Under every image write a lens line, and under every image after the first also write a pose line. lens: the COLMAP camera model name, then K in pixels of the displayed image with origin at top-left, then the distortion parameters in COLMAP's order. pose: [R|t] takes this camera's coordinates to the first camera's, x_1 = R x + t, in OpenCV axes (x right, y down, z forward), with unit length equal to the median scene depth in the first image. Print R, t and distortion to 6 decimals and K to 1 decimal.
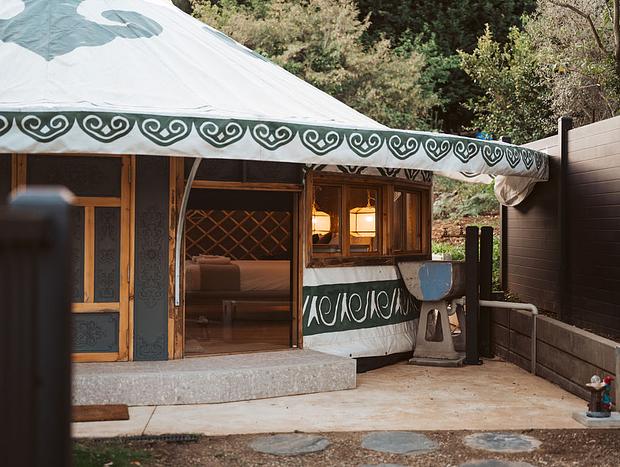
lens RADIAL K [[1014.8, 0, 310.0], [0, 1014.8, 233.5], [0, 0, 1]] dist [-0.003881, -0.035207]
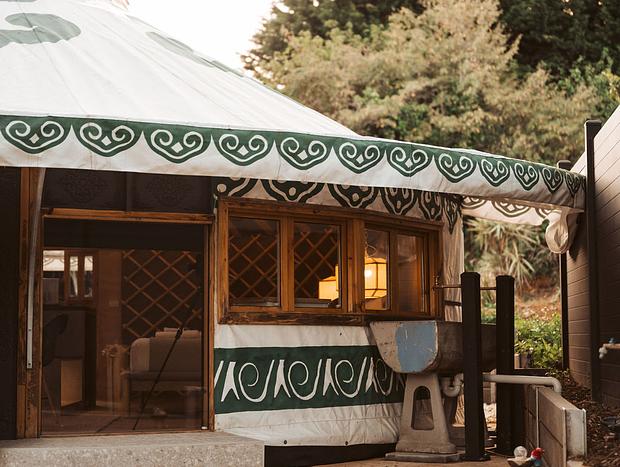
lens RADIAL K [[1349.0, 0, 310.0], [0, 1349.0, 233.5], [0, 0, 1]] dist [-0.024635, 0.192406]
pose [[0.985951, -0.024908, -0.165167, 0.253586], [0.010077, 0.995888, -0.090032, 0.063431], [0.166731, 0.087102, 0.982148, 0.016042]]
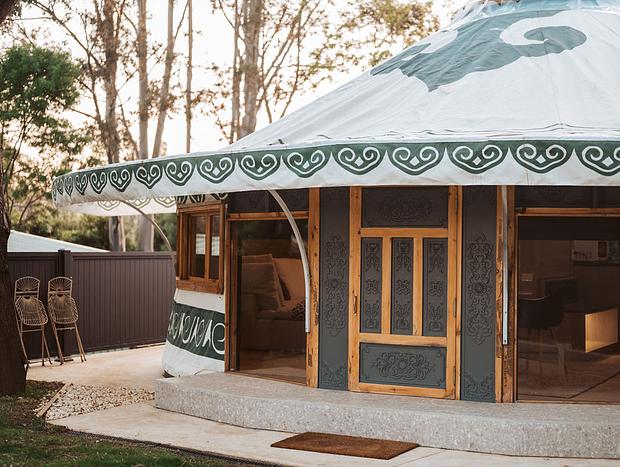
lens RADIAL K [[1014.8, 0, 310.0], [0, 1014.8, 233.5], [0, 0, 1]] dist [-0.003881, -0.035207]
pose [[0.746974, -0.009088, -0.664791, 0.350682], [-0.005342, 0.999792, -0.019670, -0.010460], [0.664832, 0.018244, 0.746770, 0.192903]]
